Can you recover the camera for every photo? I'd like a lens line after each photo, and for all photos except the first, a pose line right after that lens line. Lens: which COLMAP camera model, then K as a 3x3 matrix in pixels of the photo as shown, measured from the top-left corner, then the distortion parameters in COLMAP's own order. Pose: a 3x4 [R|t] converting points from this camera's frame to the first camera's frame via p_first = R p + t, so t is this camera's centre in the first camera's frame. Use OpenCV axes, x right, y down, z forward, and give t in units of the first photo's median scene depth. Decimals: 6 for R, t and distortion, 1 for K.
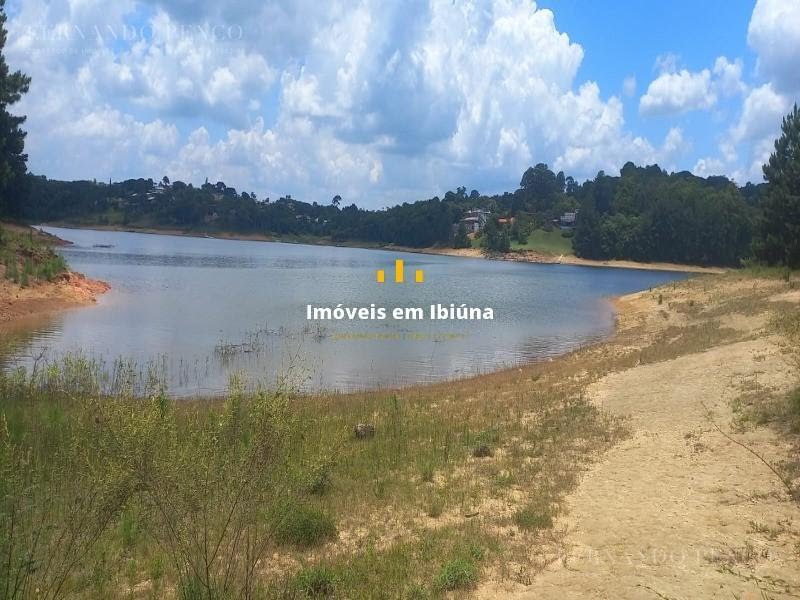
lens RADIAL K [[550.3, 0, 411.9], [0, 550.3, 284.4], [0, 0, 1]] dist [0.063496, -0.063723]
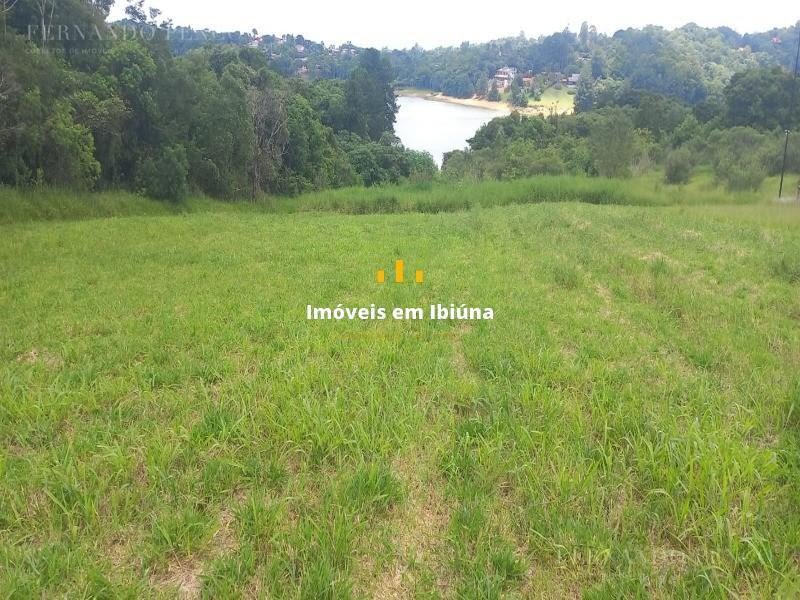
lens RADIAL K [[550.3, 0, 389.7], [0, 550.3, 254.1], [0, 0, 1]] dist [0.063496, -0.063723]
pose [[0.995929, 0.021651, -0.087500, -0.040137], [0.002800, 0.962825, 0.270111, -0.072700], [0.090096, -0.269257, 0.958845, -0.466312]]
